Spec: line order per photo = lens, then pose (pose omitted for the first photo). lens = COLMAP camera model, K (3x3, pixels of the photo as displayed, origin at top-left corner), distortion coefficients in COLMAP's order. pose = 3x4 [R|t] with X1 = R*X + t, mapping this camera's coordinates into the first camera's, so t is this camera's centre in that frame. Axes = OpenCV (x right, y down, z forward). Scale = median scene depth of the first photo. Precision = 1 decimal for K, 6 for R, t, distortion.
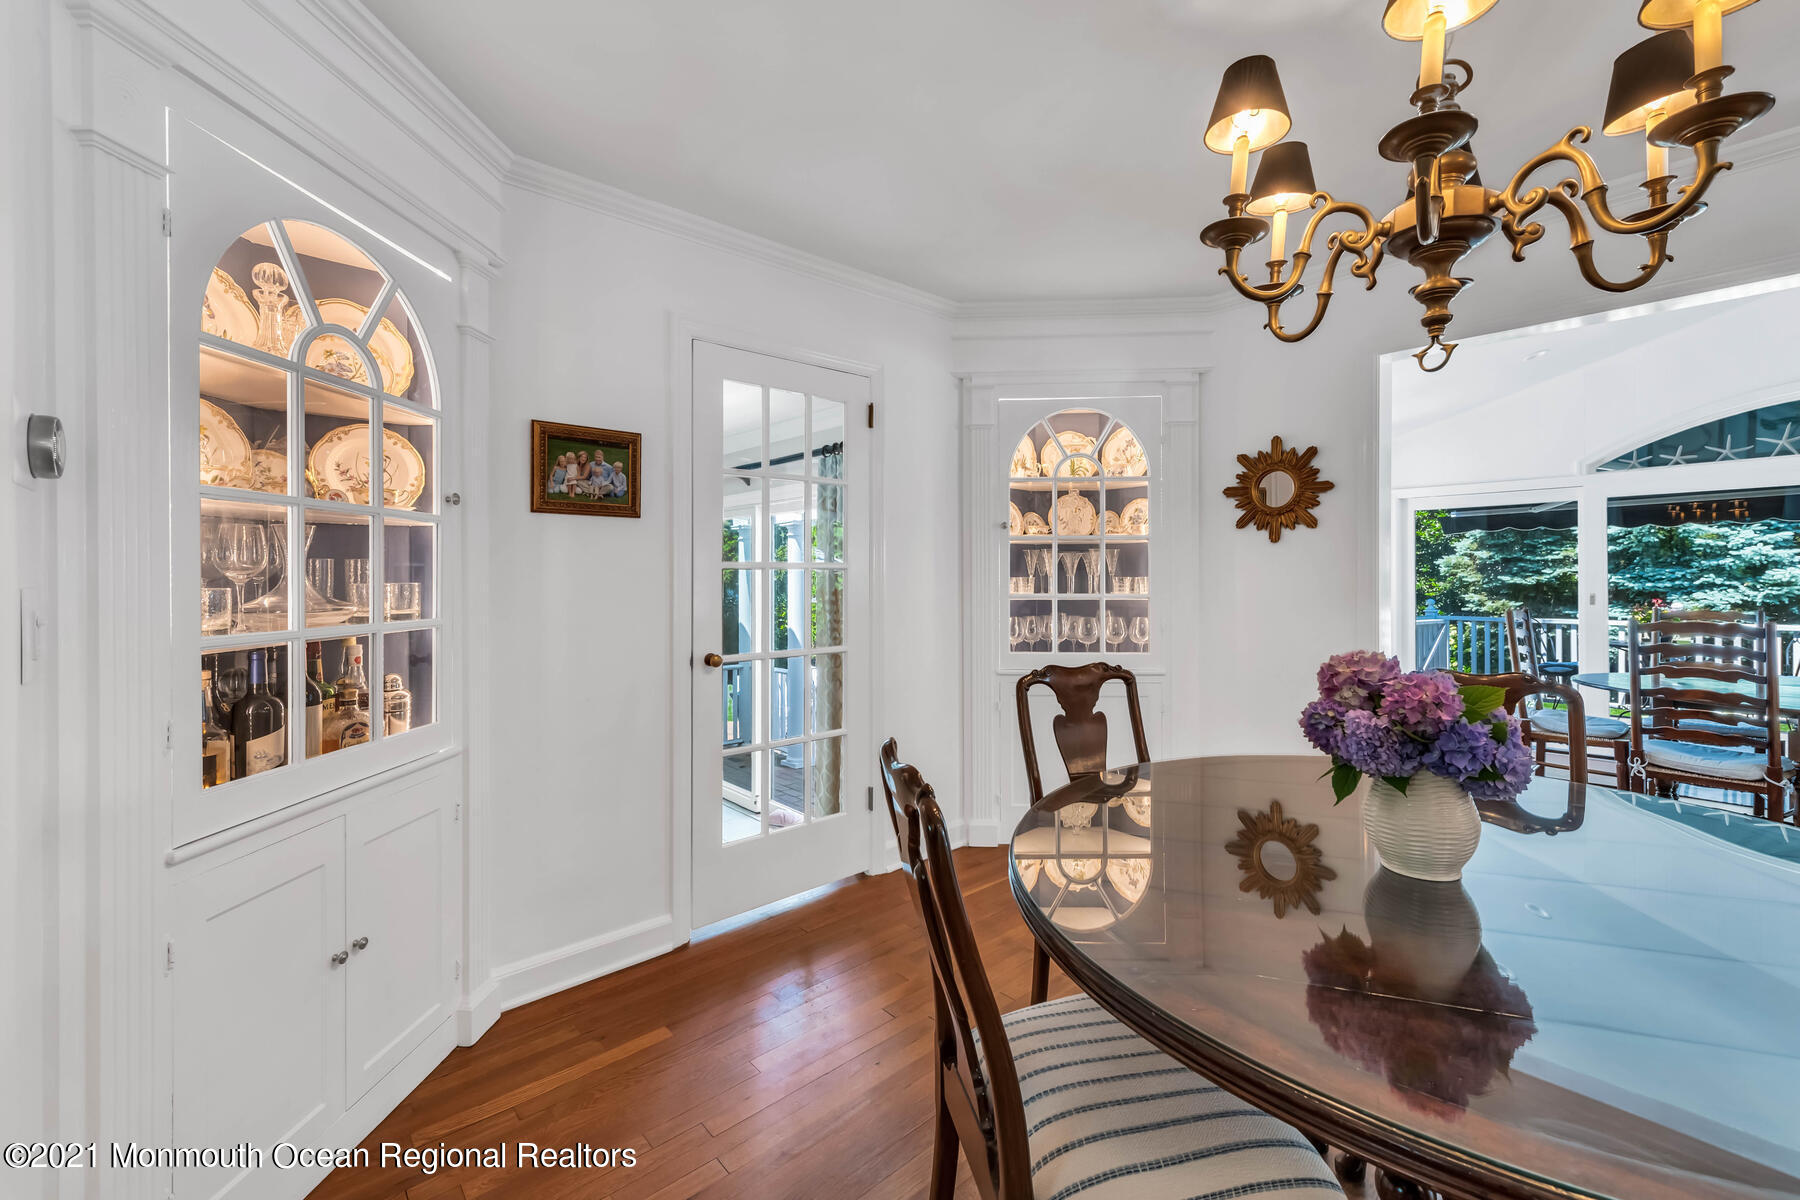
lens RADIAL K [[725.0, 0, 871.9], [0, 725.0, 594.2], [0, 0, 1]] dist [0.006006, -0.002496]
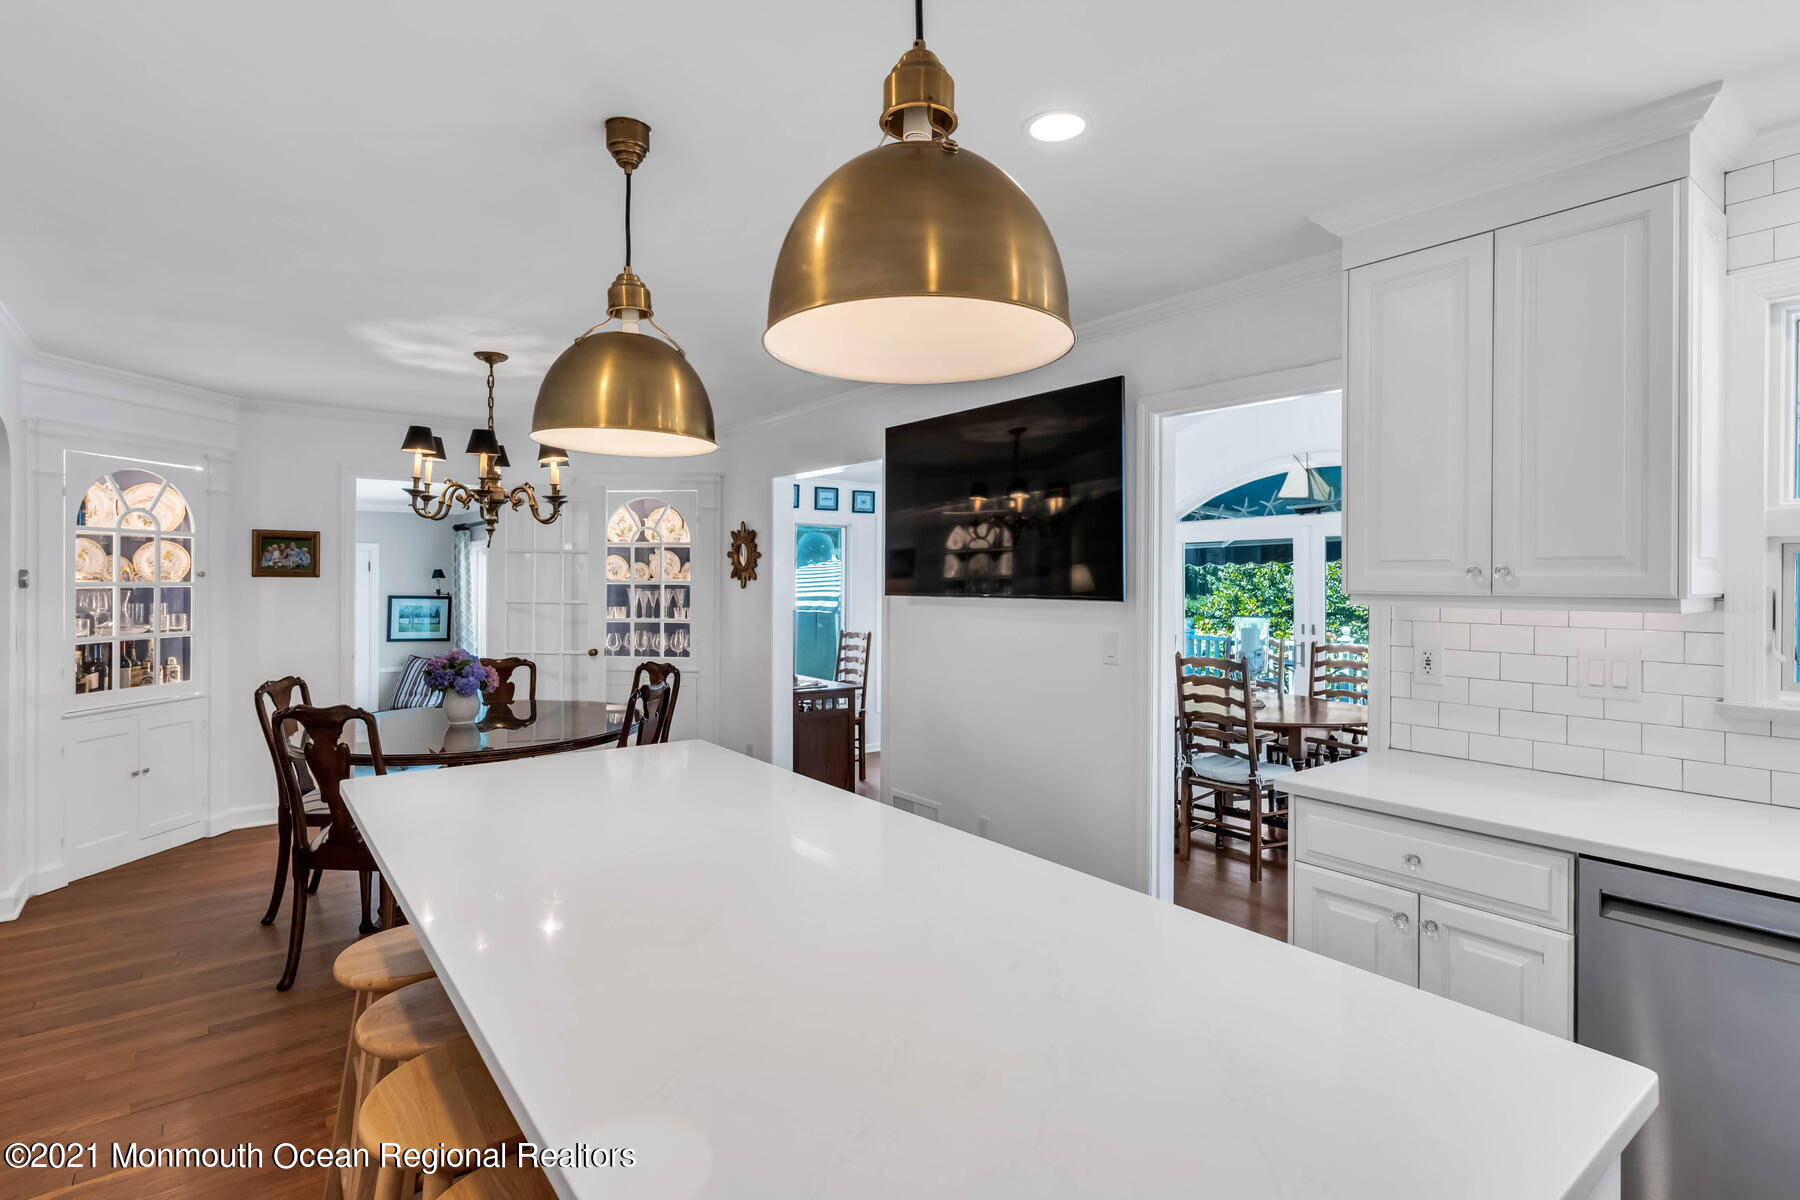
lens RADIAL K [[893.1, 0, 900.0], [0, 893.1, 600.0], [0, 0, 1]] dist [-0.001686, -0.000588]
pose [[0.997621, 0.010939, -0.068063, 1.619830], [-0.010871, 0.999940, 0.001381, -0.082164], [0.068074, -0.000638, 0.997680, -1.440721]]
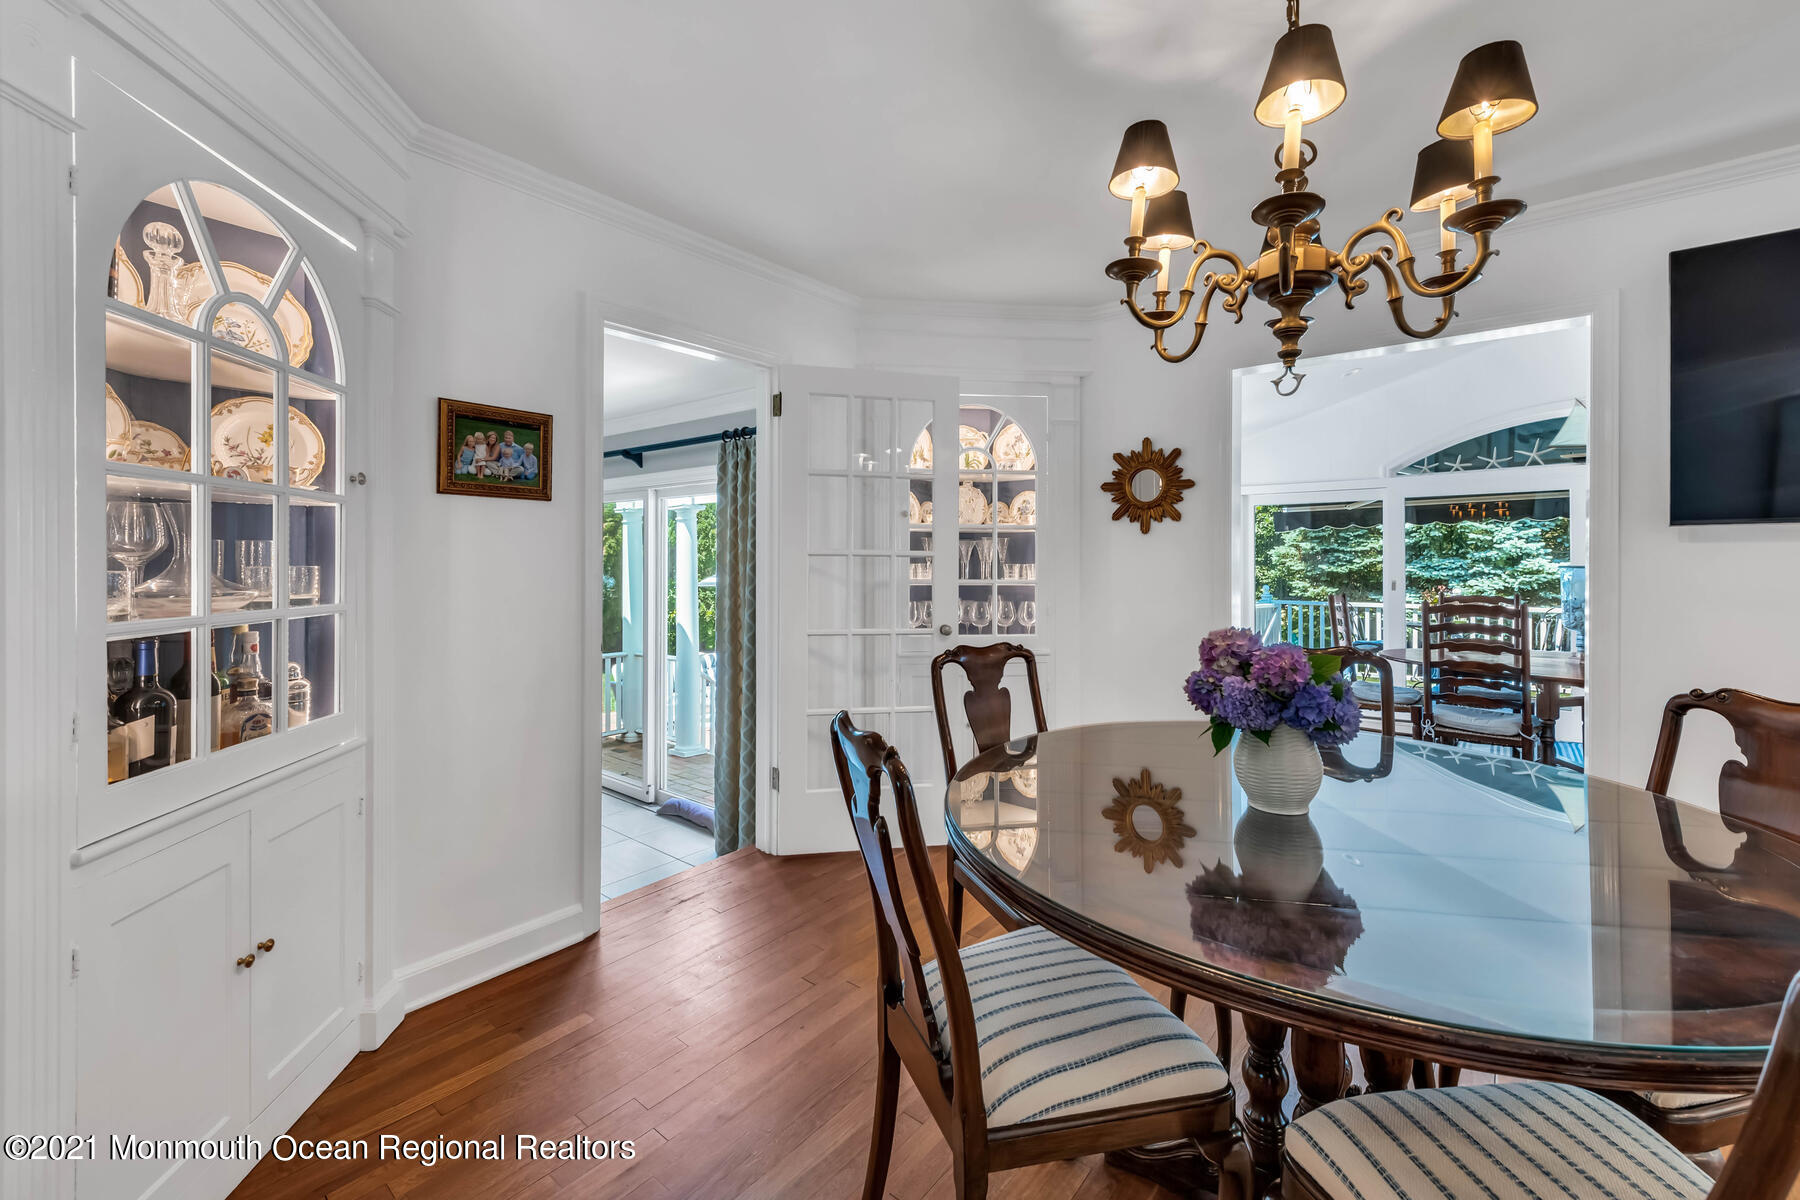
lens RADIAL K [[736.8, 0, 861.6], [0, 736.8, 579.8], [0, 0, 1]] dist [0.001605, -0.000501]
pose [[0.987551, 0.002280, 0.157286, -0.075302], [-0.002196, 0.999997, -0.000711, 0.001313], [-0.157287, 0.000356, 0.987553, -0.062622]]
